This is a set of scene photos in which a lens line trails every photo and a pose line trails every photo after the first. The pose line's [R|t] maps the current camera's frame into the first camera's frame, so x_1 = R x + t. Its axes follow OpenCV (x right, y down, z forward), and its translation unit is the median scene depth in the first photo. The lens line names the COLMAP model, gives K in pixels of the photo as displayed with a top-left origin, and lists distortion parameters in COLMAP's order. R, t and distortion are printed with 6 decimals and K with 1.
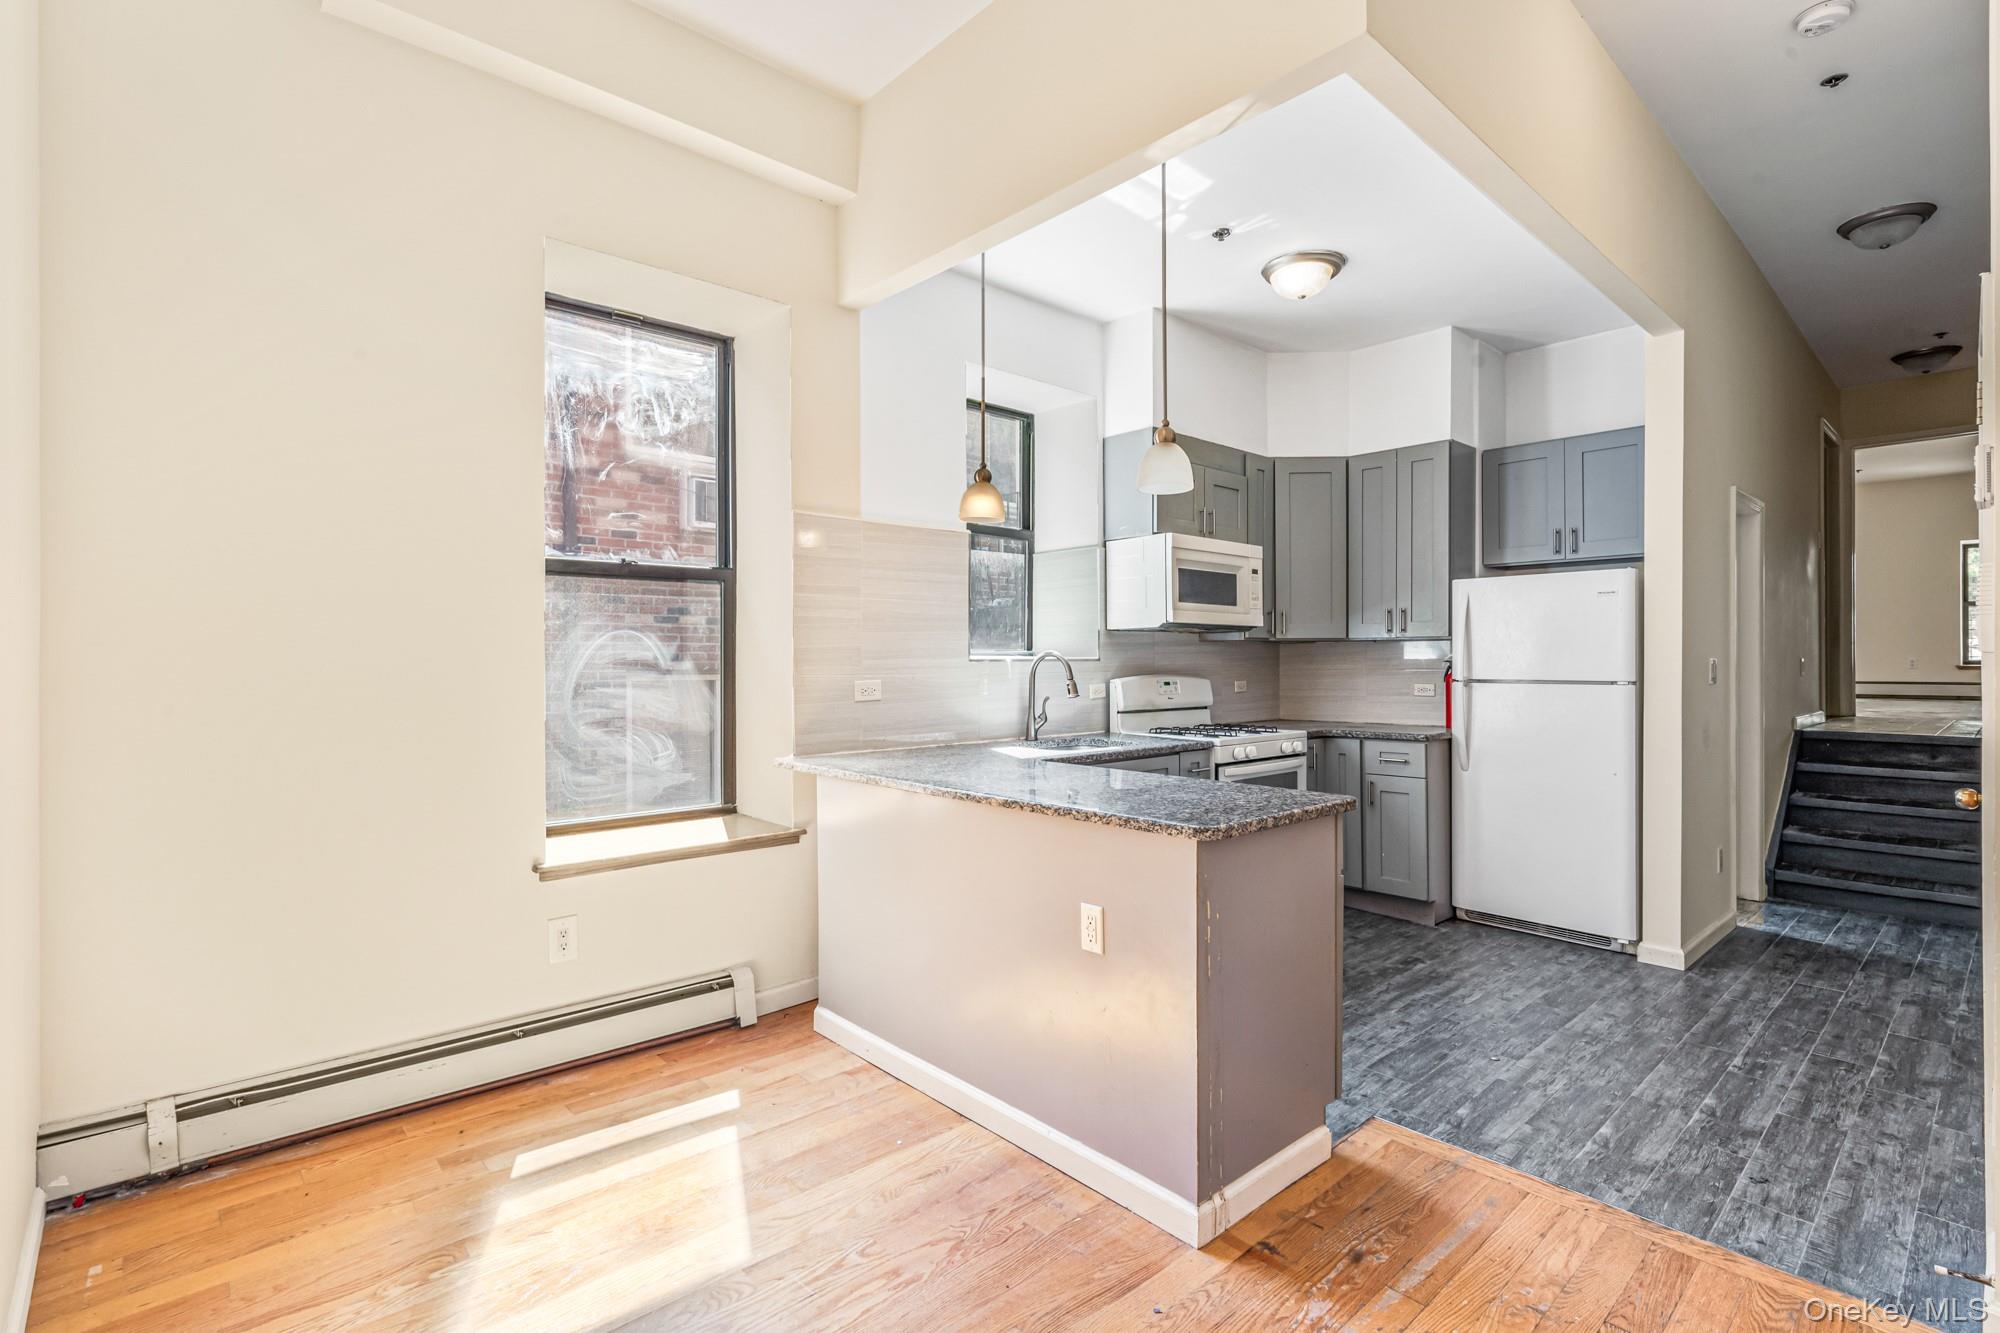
lens RADIAL K [[928.6, 0, 1008.1], [0, 928.6, 657.8], [0, 0, 1]] dist [0.002673, -0.001270]
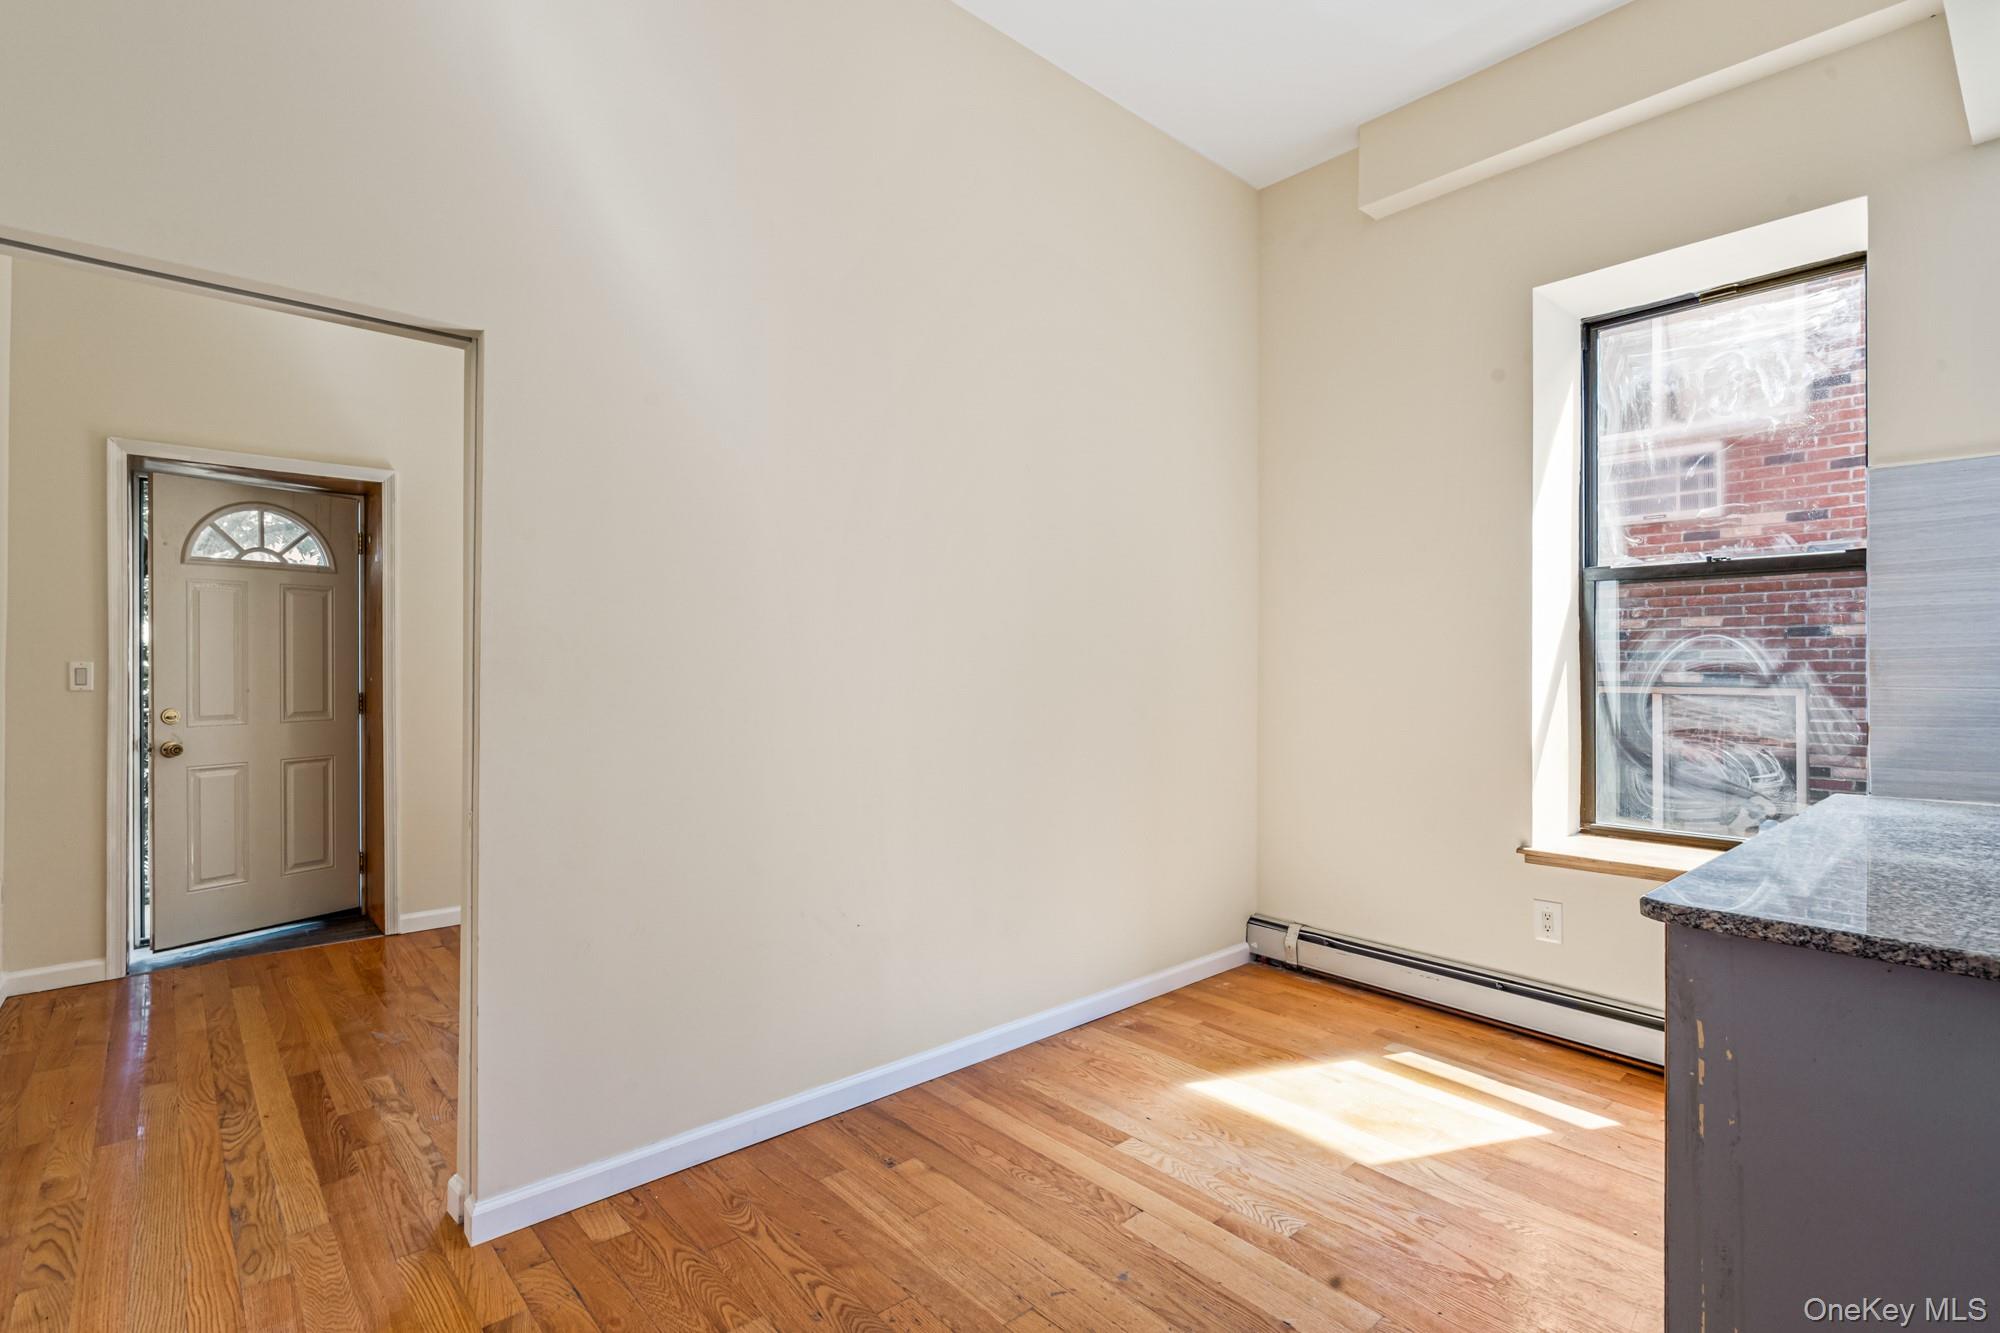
lens RADIAL K [[928.6, 0, 975.0], [0, 928.6, 673.3], [0, 0, 1]] dist [0.002673, -0.001270]
pose [[-0.030001, 0.004076, -0.999542, 0.445210], [0.000860, 0.999991, 0.004052, 0.003339], [0.999550, -0.000738, -0.030004, 0.250497]]
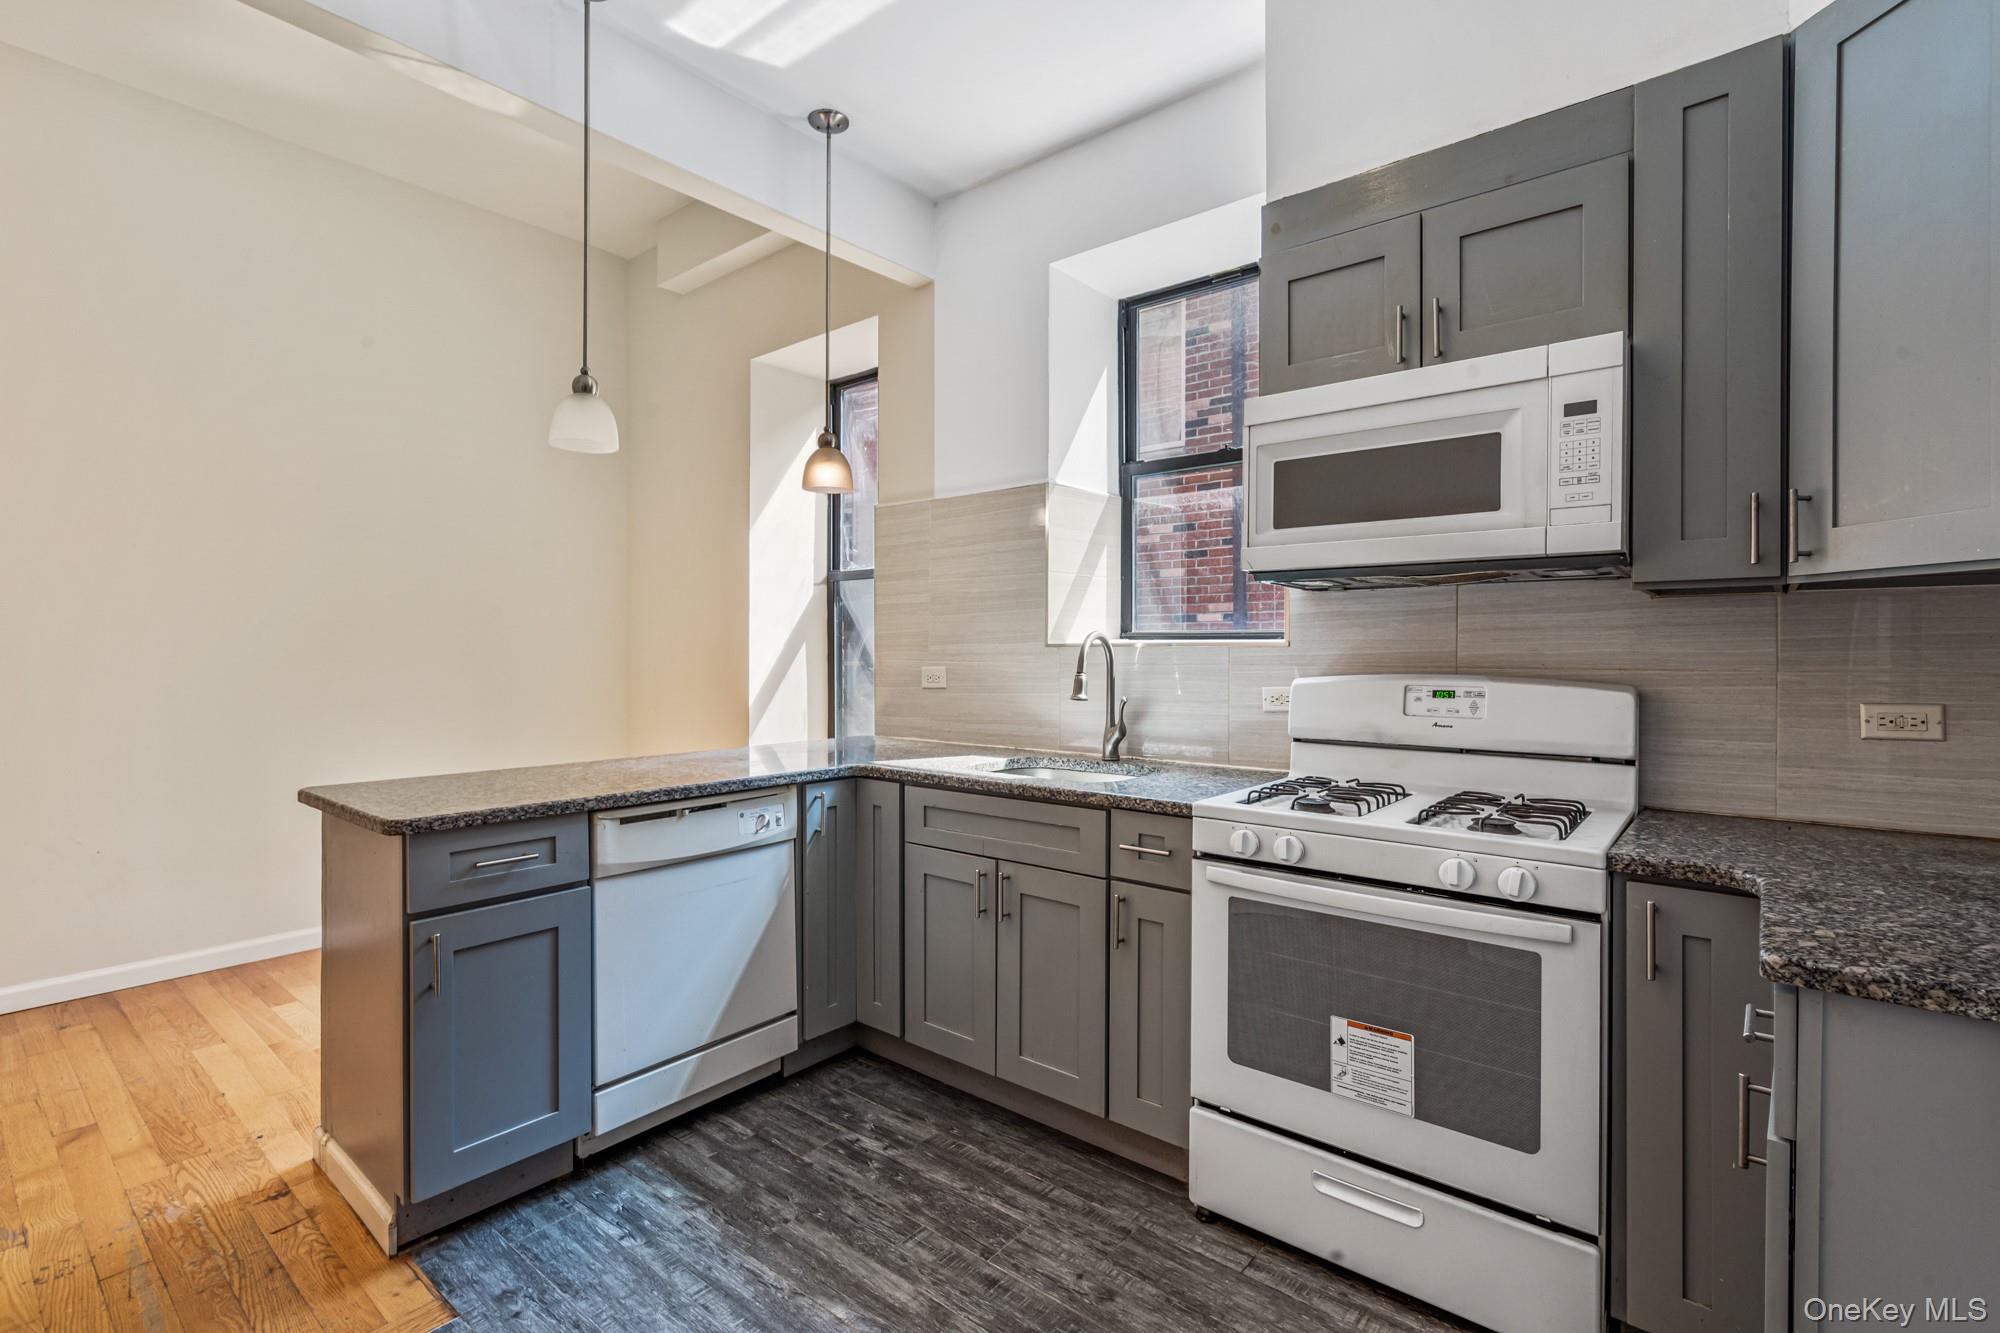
lens RADIAL K [[928.6, 0, 978.8], [0, 928.6, 649.8], [0, 0, 1]] dist [0.002673, -0.001270]
pose [[0.121226, -0.000253, -0.992625, 0.700394], [-0.000642, 1.000000, -0.000333, 0.006426], [0.992625, 0.000678, 0.121226, 0.816025]]
